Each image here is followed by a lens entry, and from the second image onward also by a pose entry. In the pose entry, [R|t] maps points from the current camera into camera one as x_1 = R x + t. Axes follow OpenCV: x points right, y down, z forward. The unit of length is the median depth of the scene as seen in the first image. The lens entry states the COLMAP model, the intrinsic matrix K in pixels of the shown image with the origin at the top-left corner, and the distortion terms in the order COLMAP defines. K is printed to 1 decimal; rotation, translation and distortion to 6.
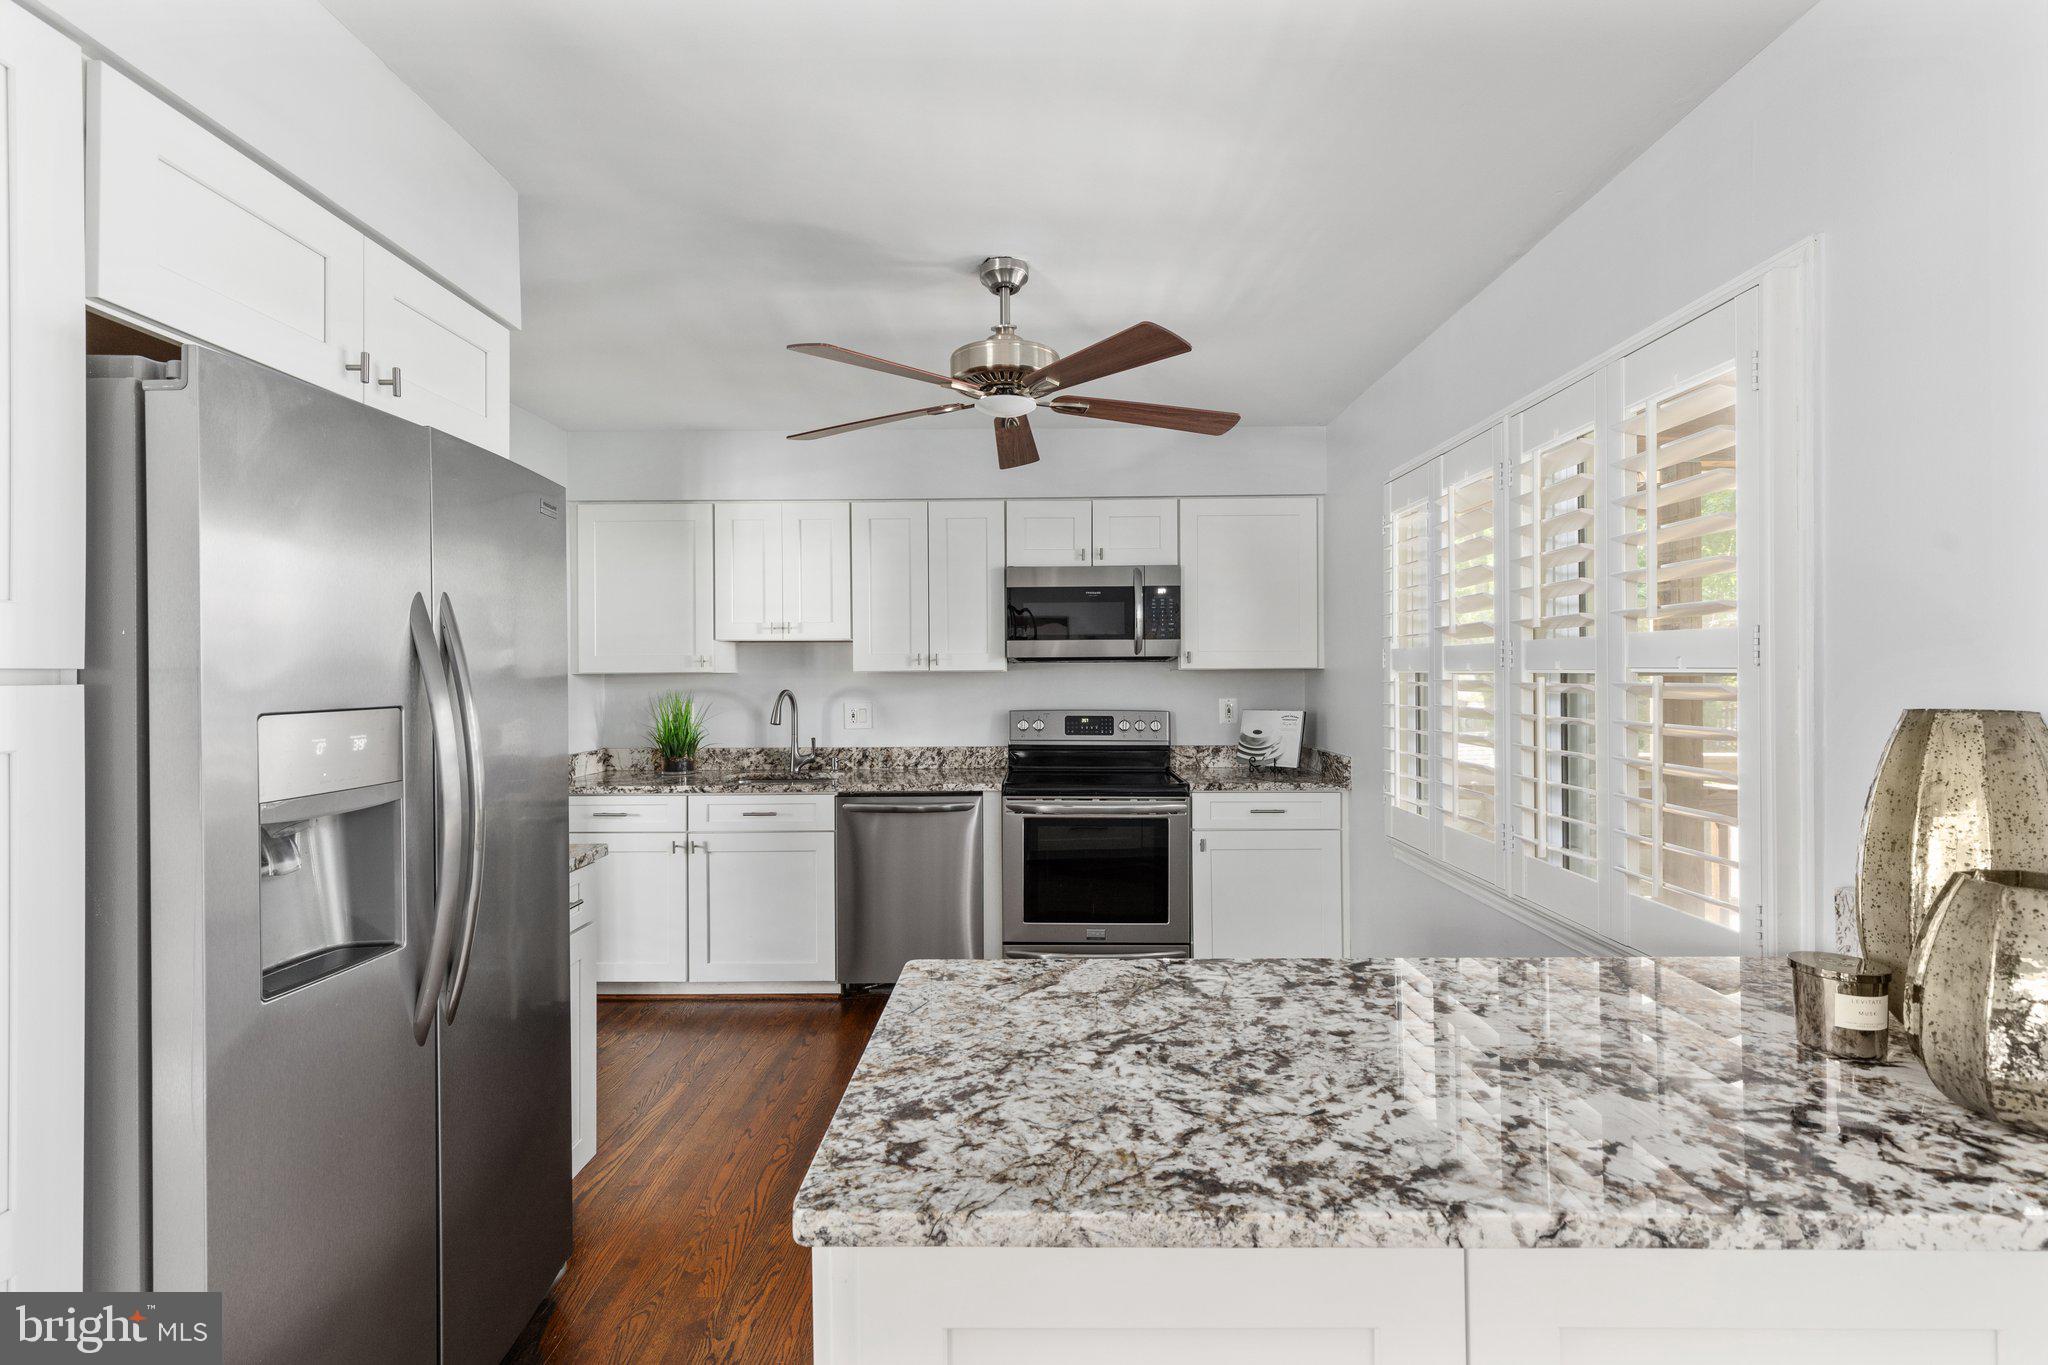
lens RADIAL K [[936.3, 0, 1020.2], [0, 936.3, 680.1], [0, 0, 1]] dist [0.001190, 0.000127]
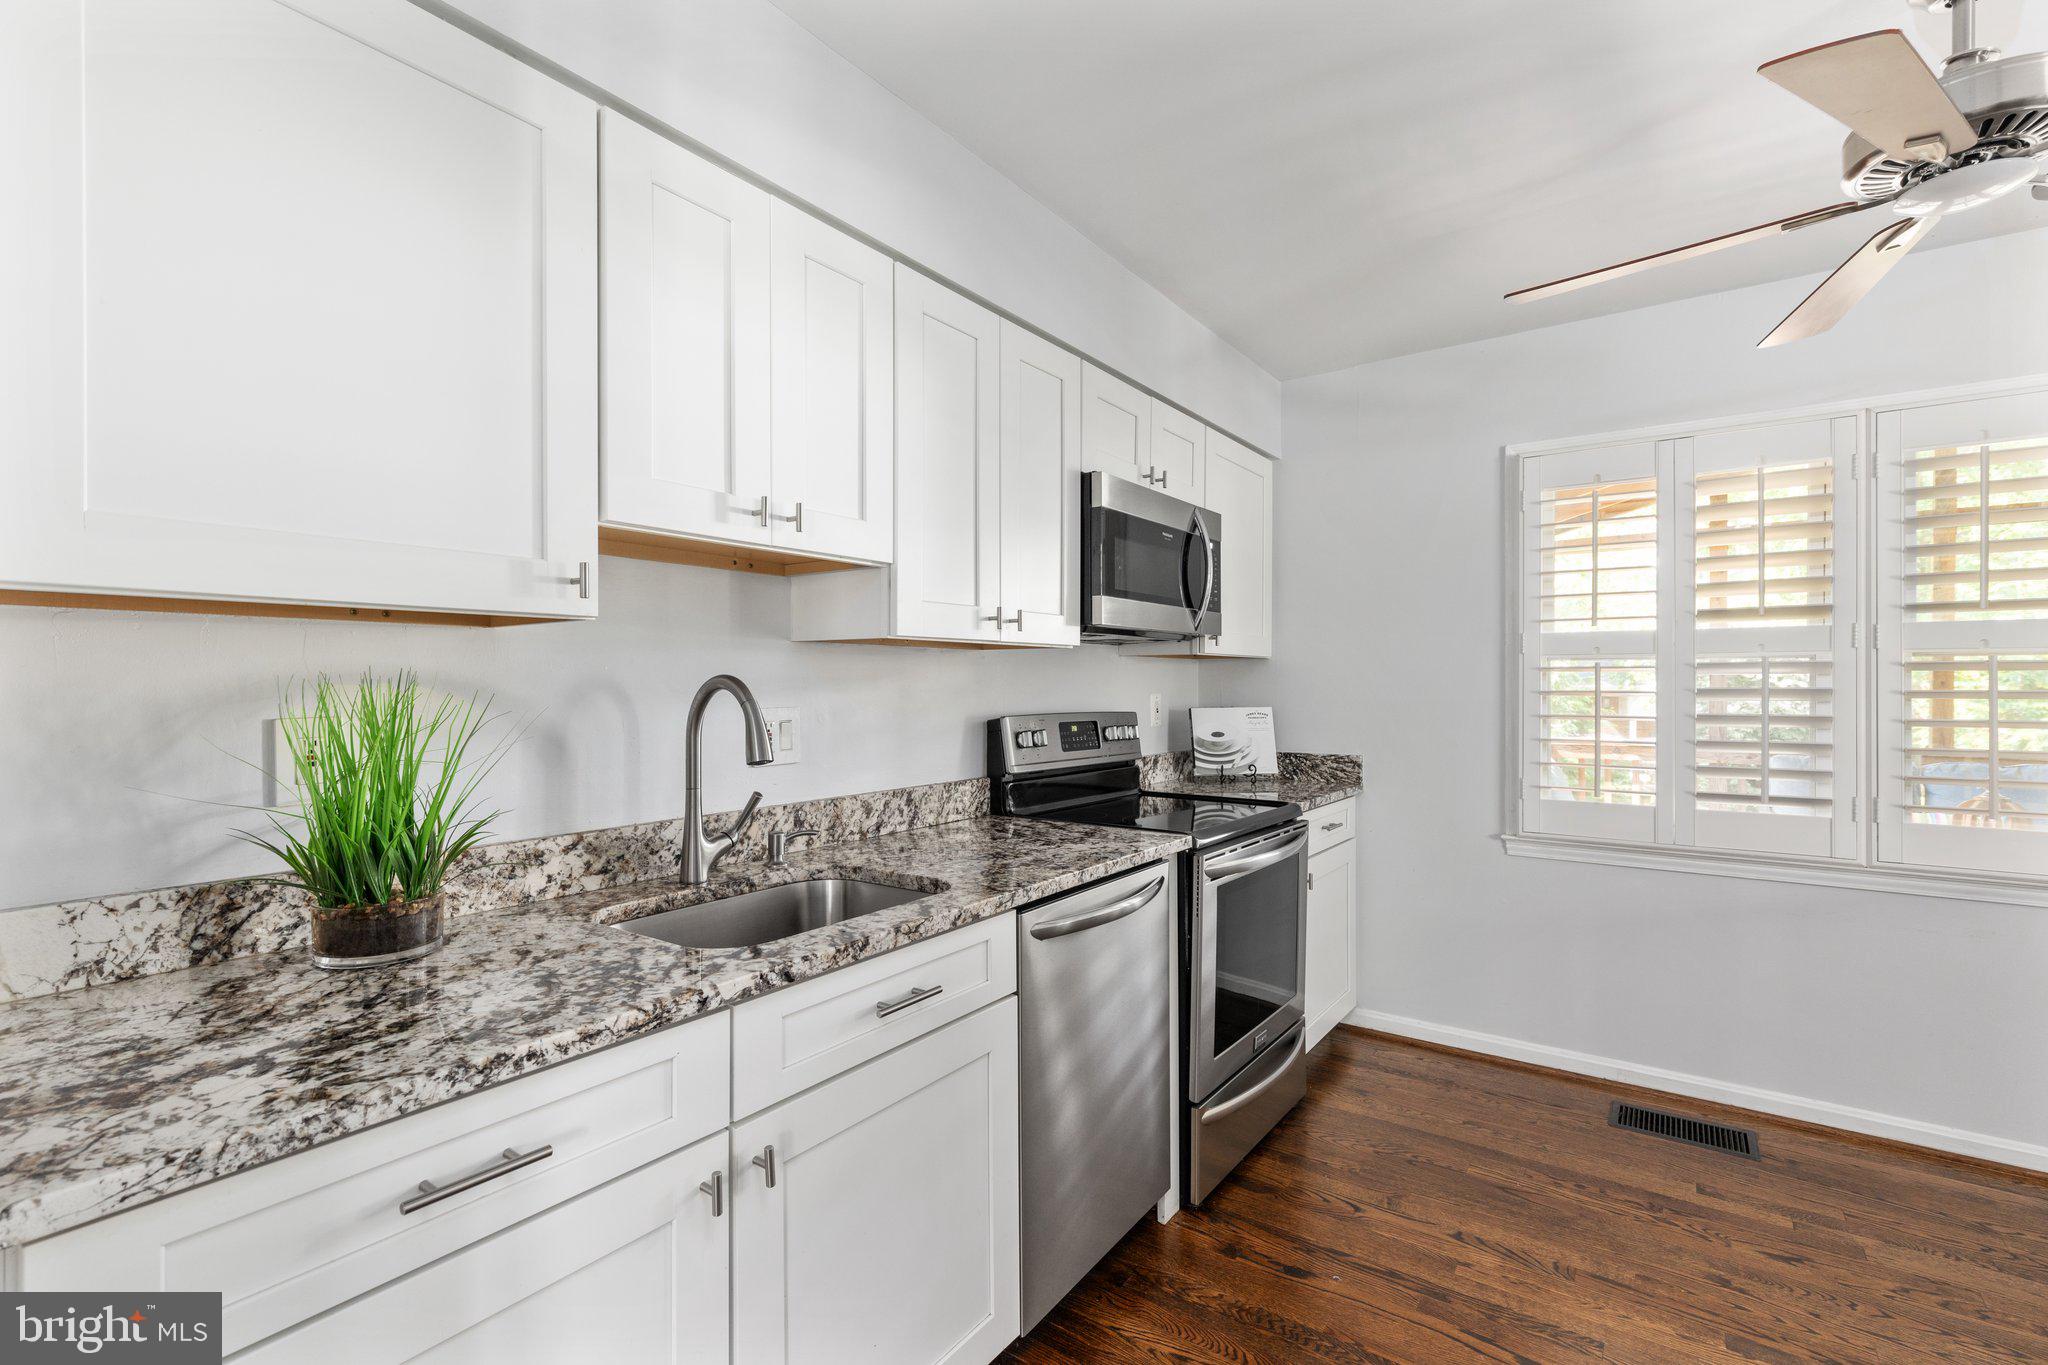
lens RADIAL K [[936.3, 0, 1027.1], [0, 936.3, 682.0], [0, 0, 1]] dist [0.001190, 0.000127]
pose [[0.555991, 0.006311, 0.831164, -0.494554], [-0.000709, 0.999974, -0.007119, 0.015486], [-0.831188, 0.003369, 0.555982, 0.662784]]
